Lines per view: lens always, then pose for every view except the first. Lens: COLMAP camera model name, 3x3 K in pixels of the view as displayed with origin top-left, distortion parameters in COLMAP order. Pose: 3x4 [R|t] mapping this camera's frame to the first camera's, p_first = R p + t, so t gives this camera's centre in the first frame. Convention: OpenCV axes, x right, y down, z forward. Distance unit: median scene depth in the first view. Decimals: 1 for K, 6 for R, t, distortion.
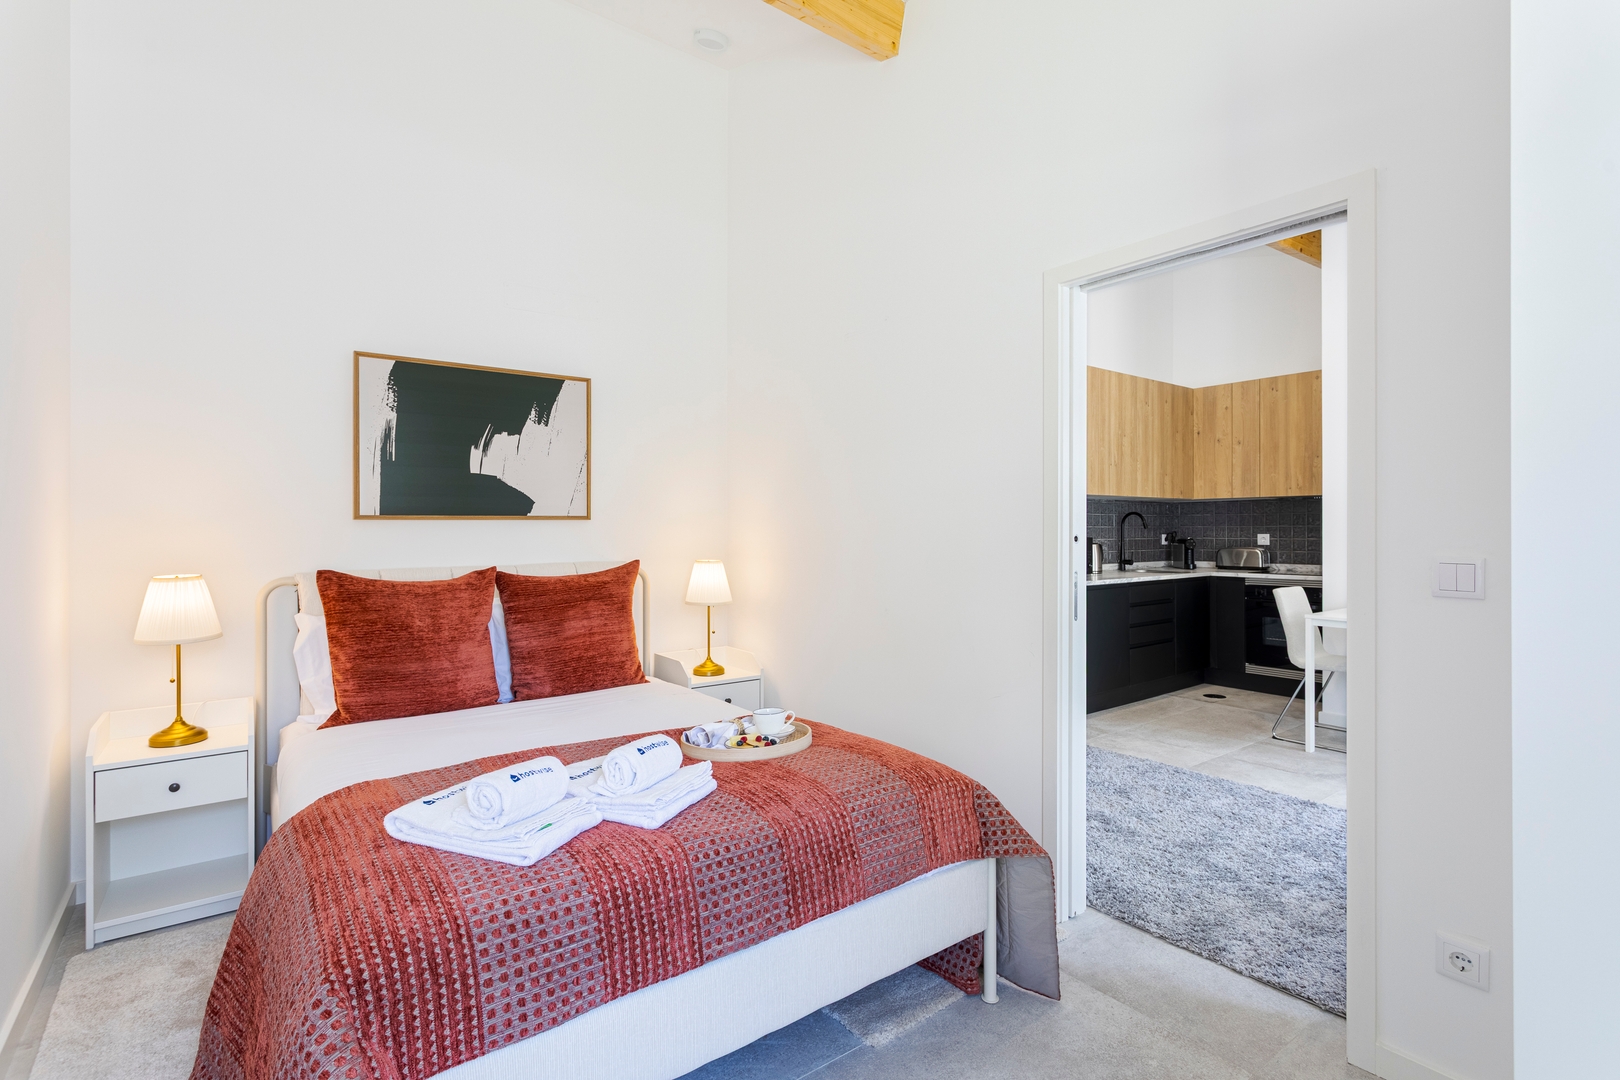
lens RADIAL K [[767.7, 0, 806.5], [0, 767.7, 528.2], [0, 0, 1]] dist [0.000352, 0.001930]
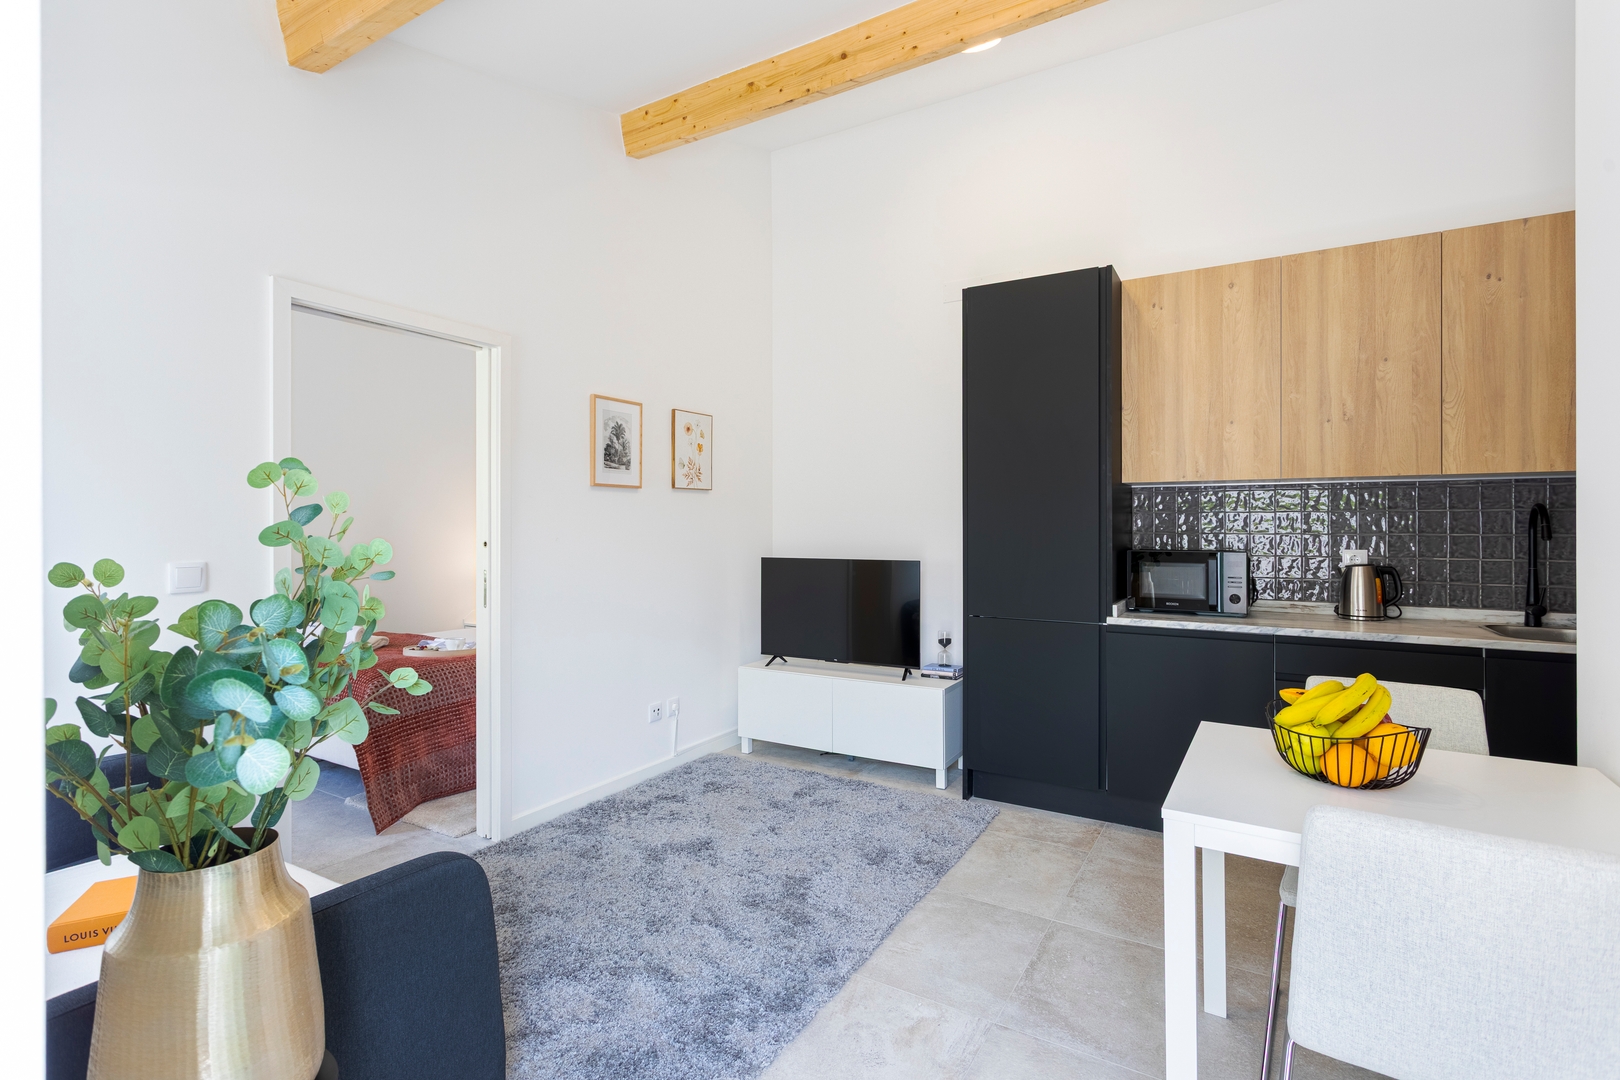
lens RADIAL K [[767.7, 0, 809.3], [0, 767.7, 528.0], [0, 0, 1]] dist [0.000352, 0.001930]
pose [[0.375823, 0.002730, -0.926688, 0.732432], [-0.004191, 0.999990, 0.001247, -0.005115], [0.926682, 0.003415, 0.375831, 0.431277]]
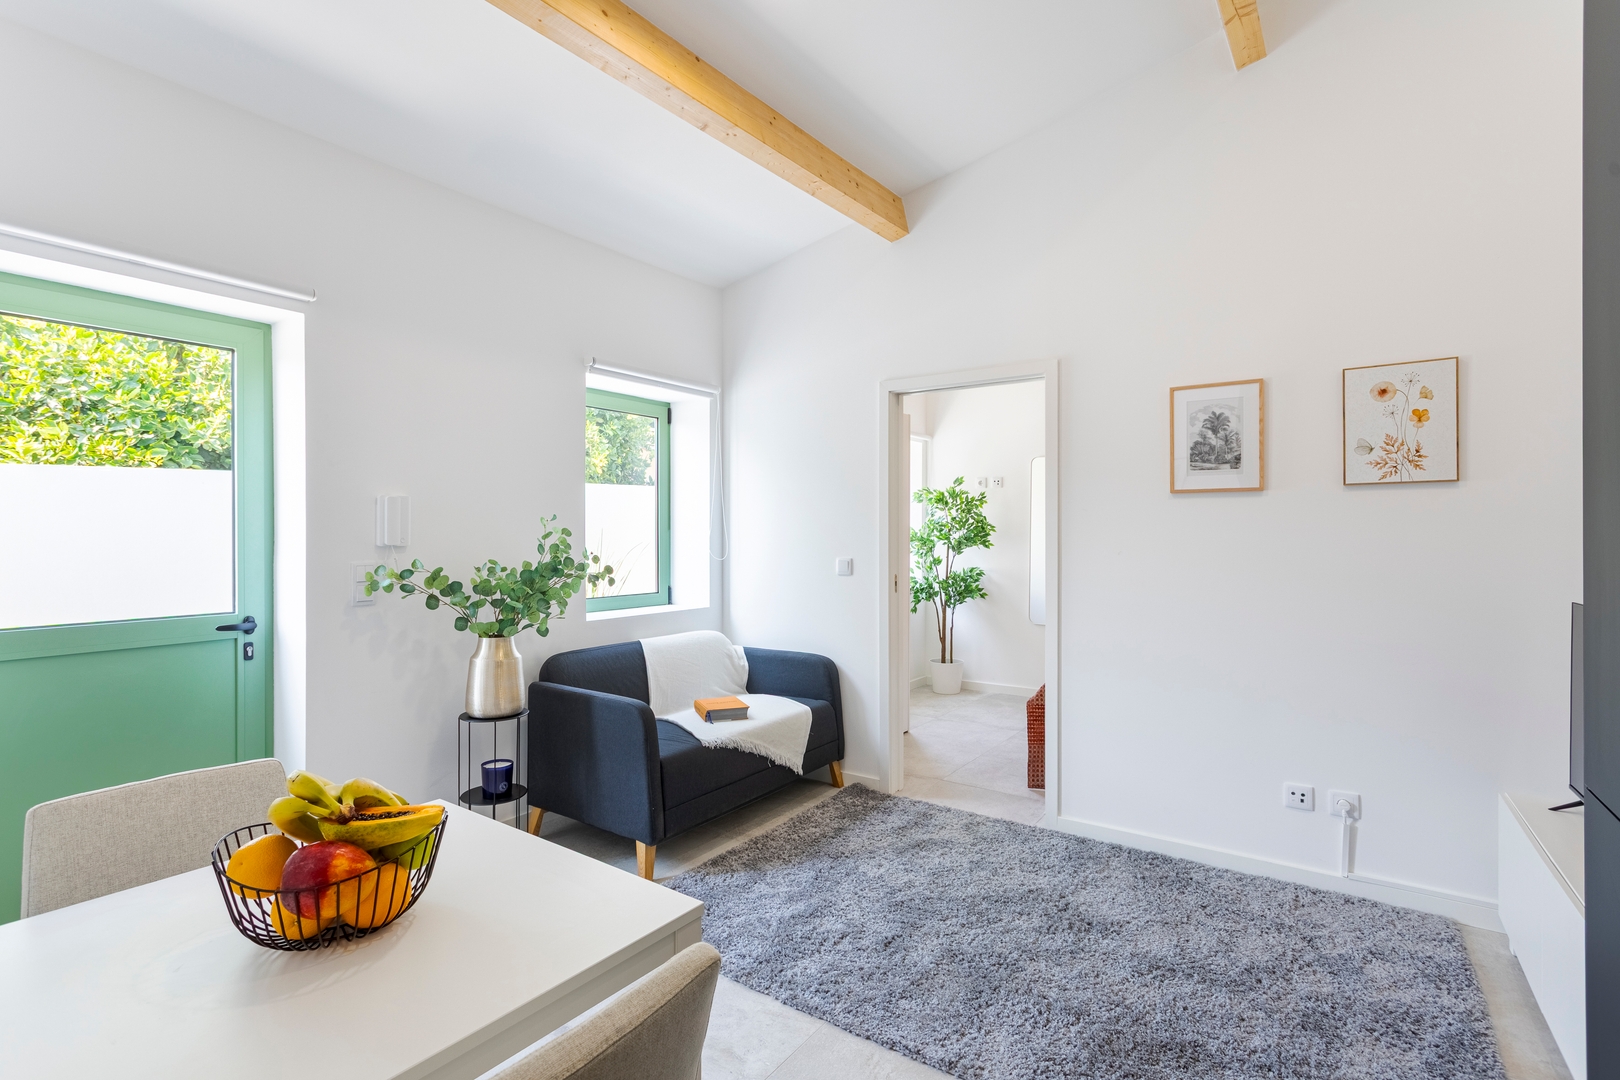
lens RADIAL K [[767.7, 0, 813.7], [0, 767.7, 542.6], [0, 0, 1]] dist [0.000352, 0.001930]
pose [[-0.947191, 0.002510, -0.320661, 0.506489], [-0.002981, 0.999857, 0.016632, -0.011134], [0.320657, 0.016710, -0.947048, 0.923118]]
